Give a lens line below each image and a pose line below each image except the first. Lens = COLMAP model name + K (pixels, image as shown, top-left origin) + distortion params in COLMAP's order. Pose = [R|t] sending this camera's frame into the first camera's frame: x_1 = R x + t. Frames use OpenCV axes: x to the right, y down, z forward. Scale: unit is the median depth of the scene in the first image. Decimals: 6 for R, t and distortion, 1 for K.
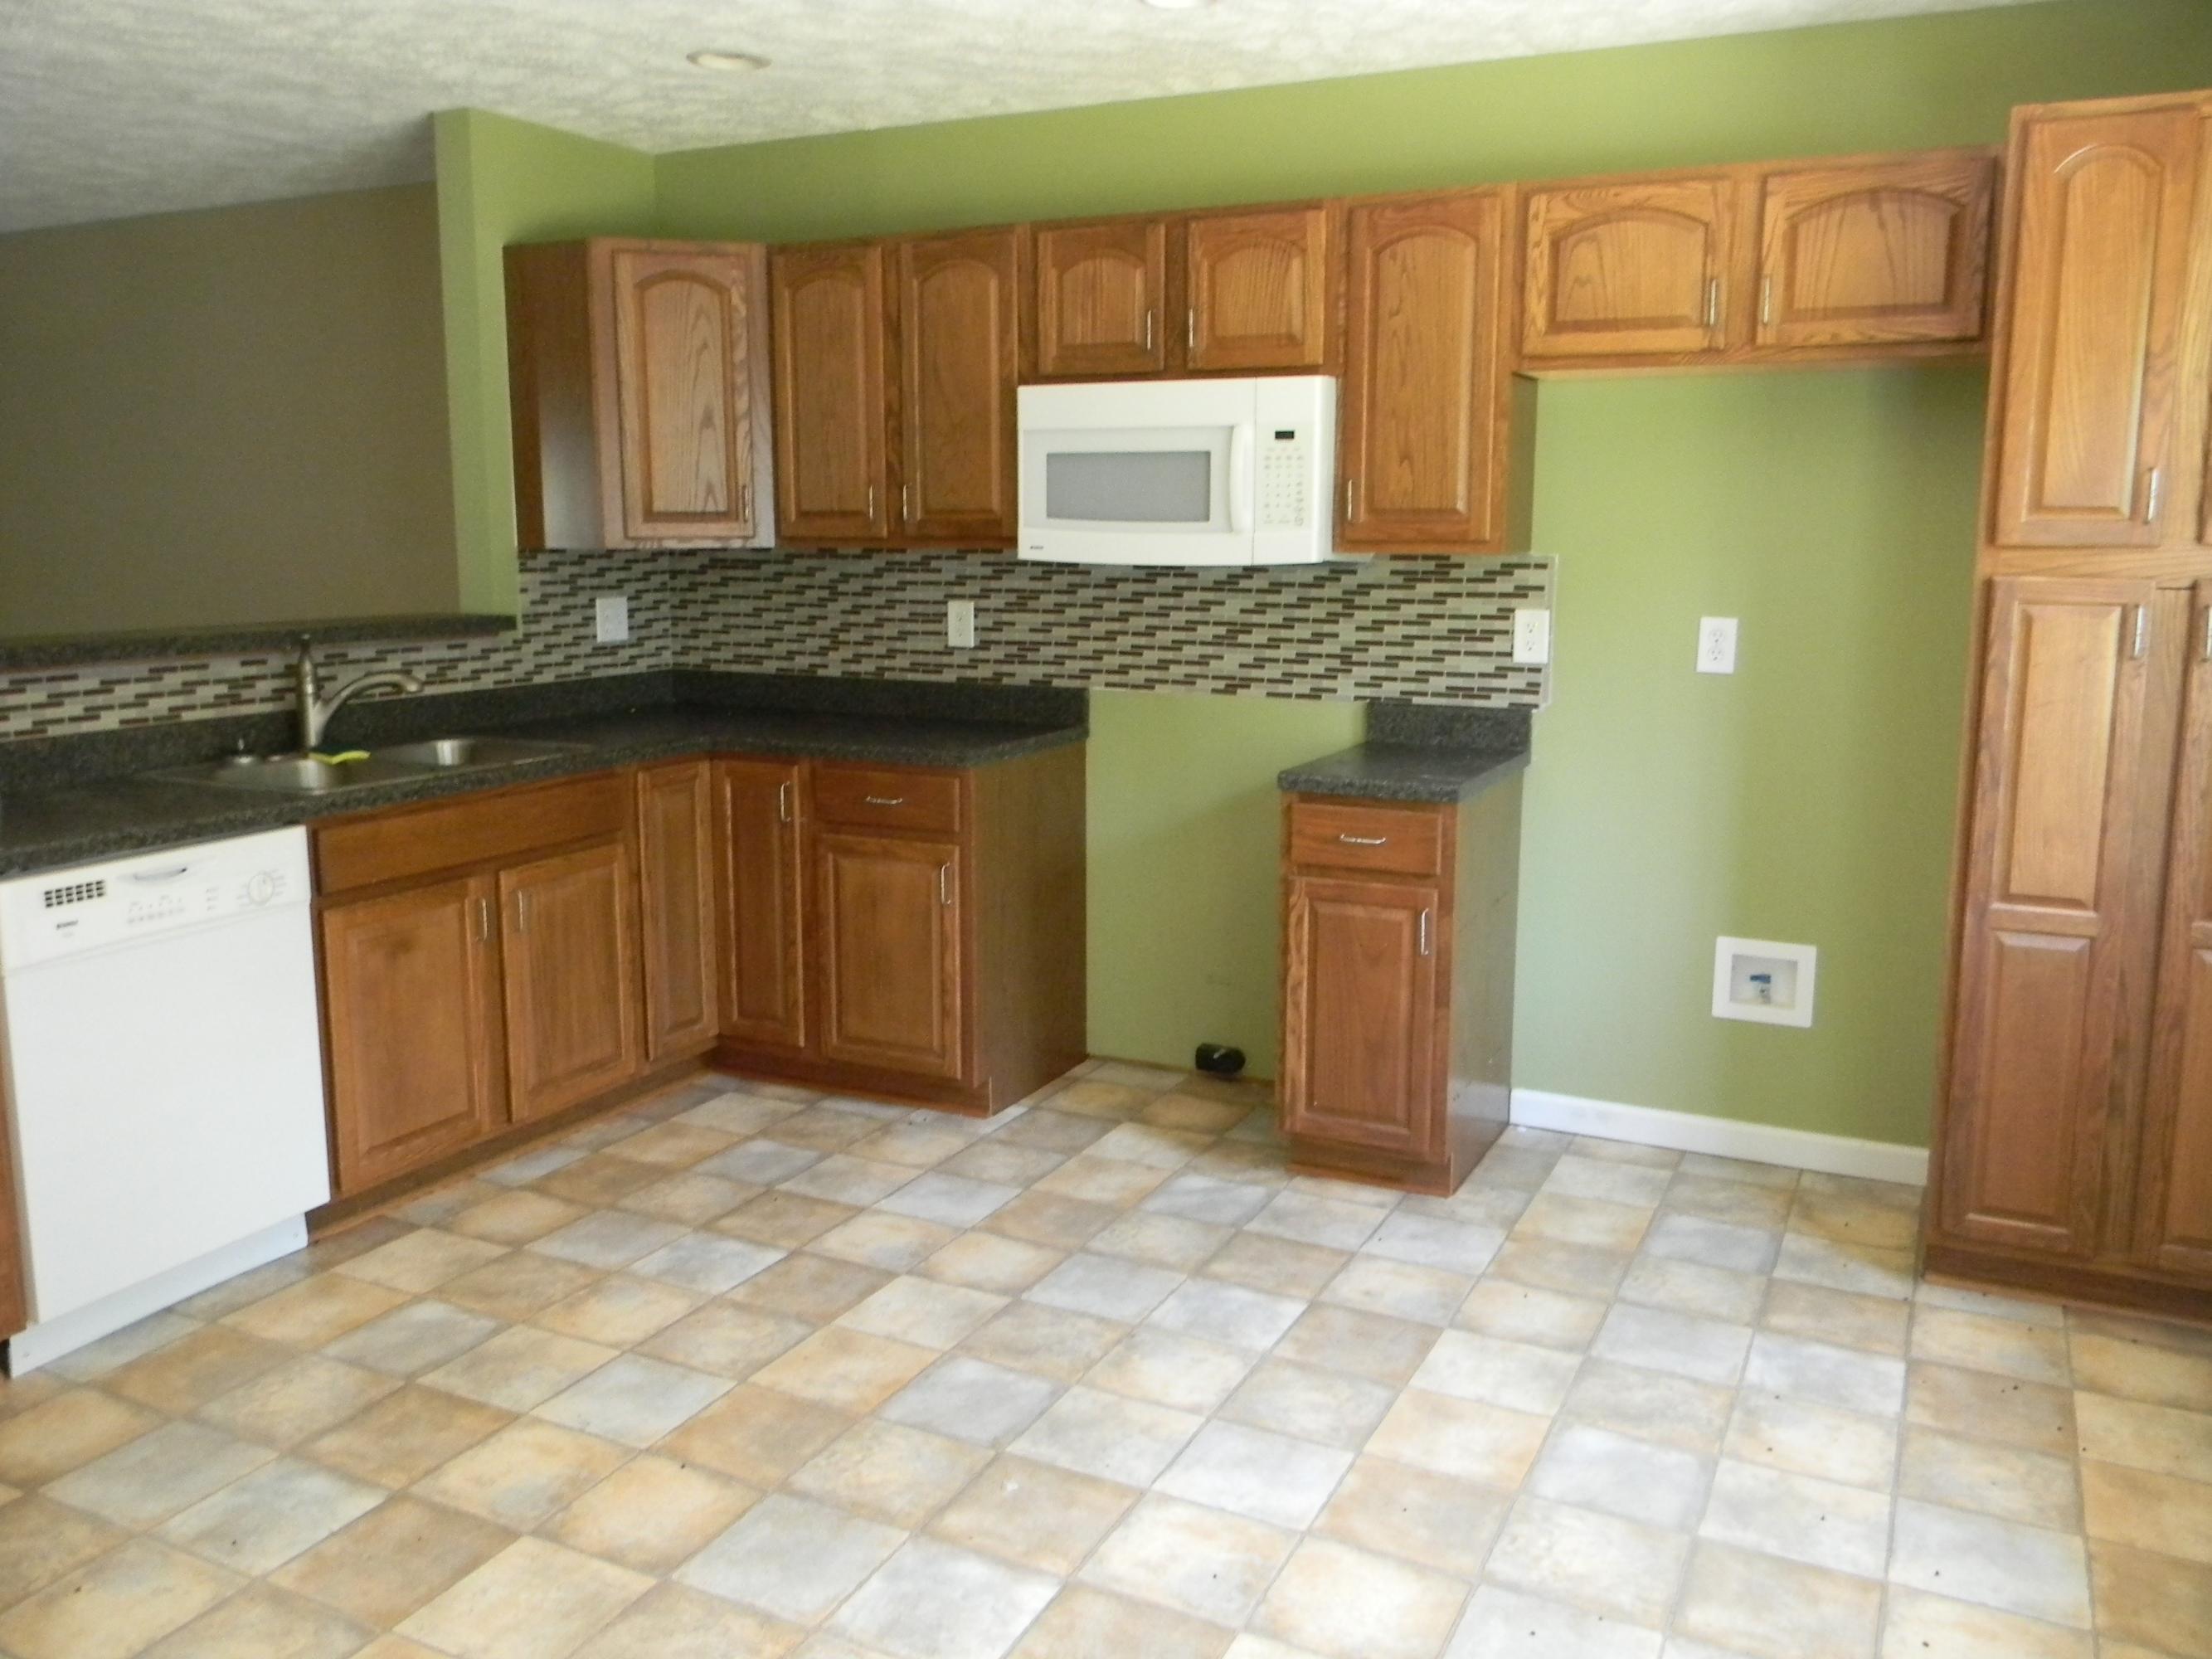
lens RADIAL K [[1797.8, 0, 1097.5], [0, 1797.8, 824.4], [0, 0, 1]] dist [0.014963, -0.023091]
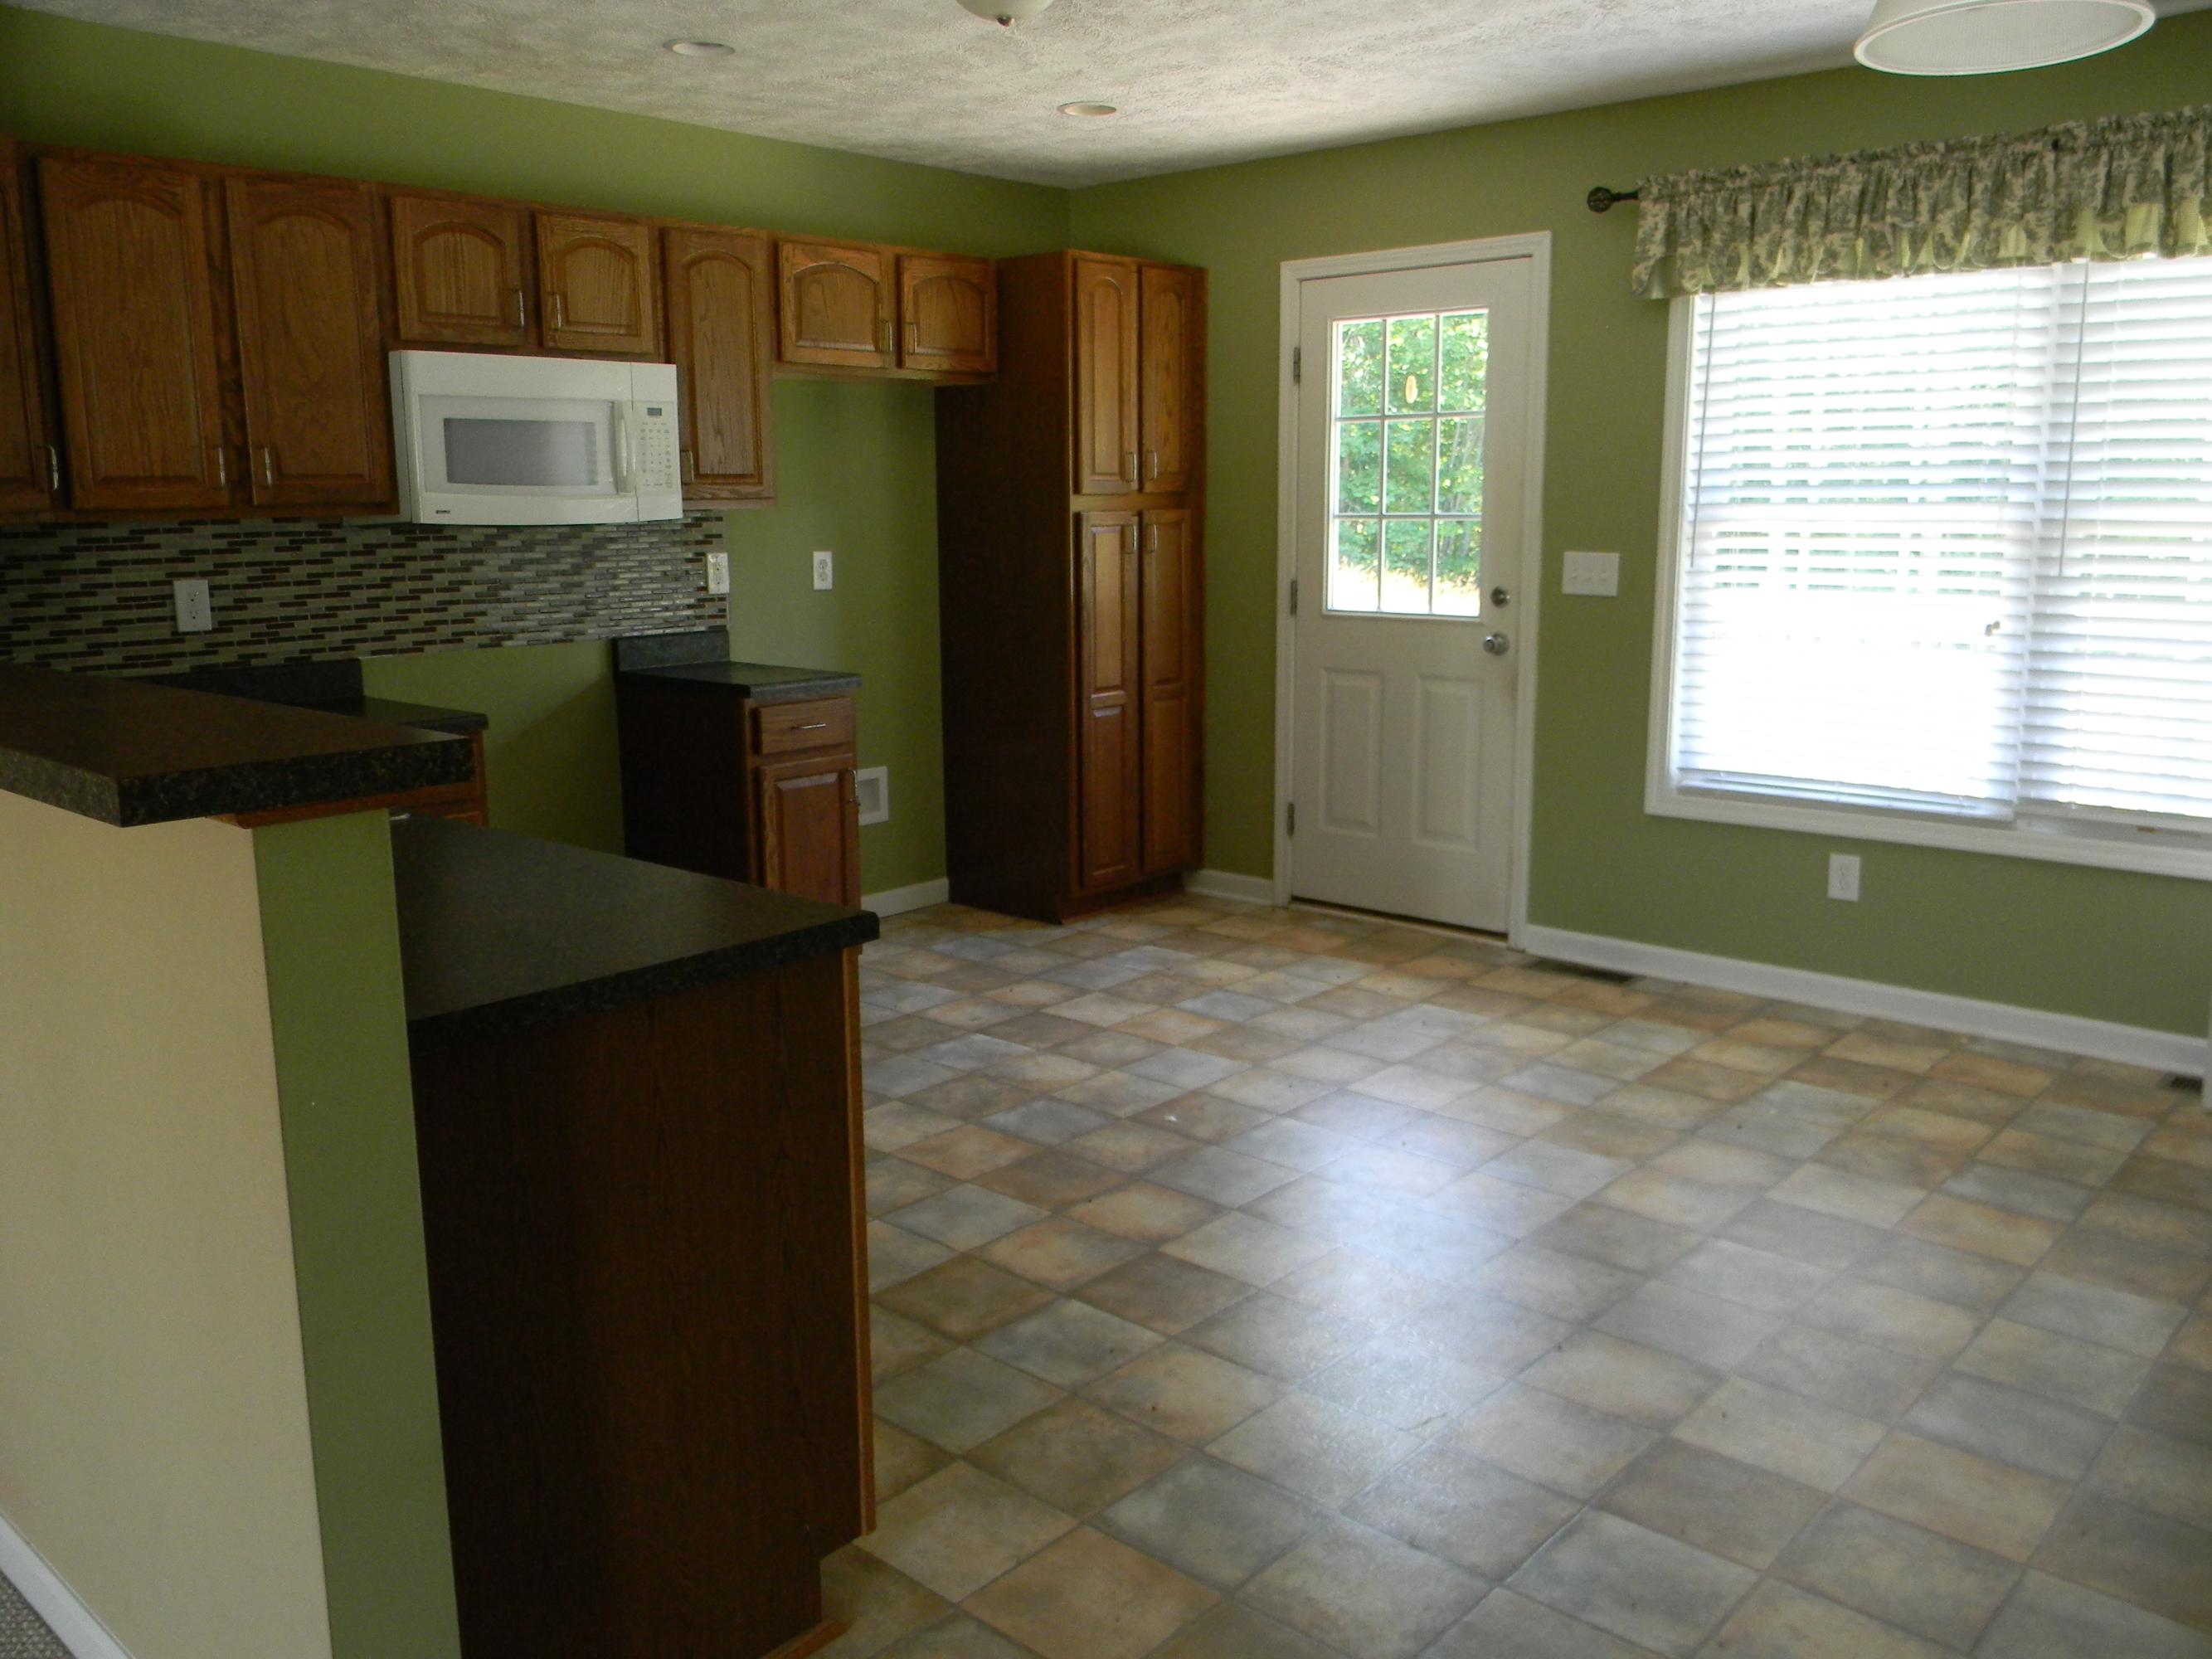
lens RADIAL K [[1797.8, 0, 1094.6], [0, 1797.8, 831.3], [0, 0, 1]] dist [0.014963, -0.023091]
pose [[0.254969, -0.185617, 0.948966, -1.037843], [0.172550, 0.974384, 0.144228, -0.068654], [-0.951429, 0.126971, 0.280466, 0.433710]]
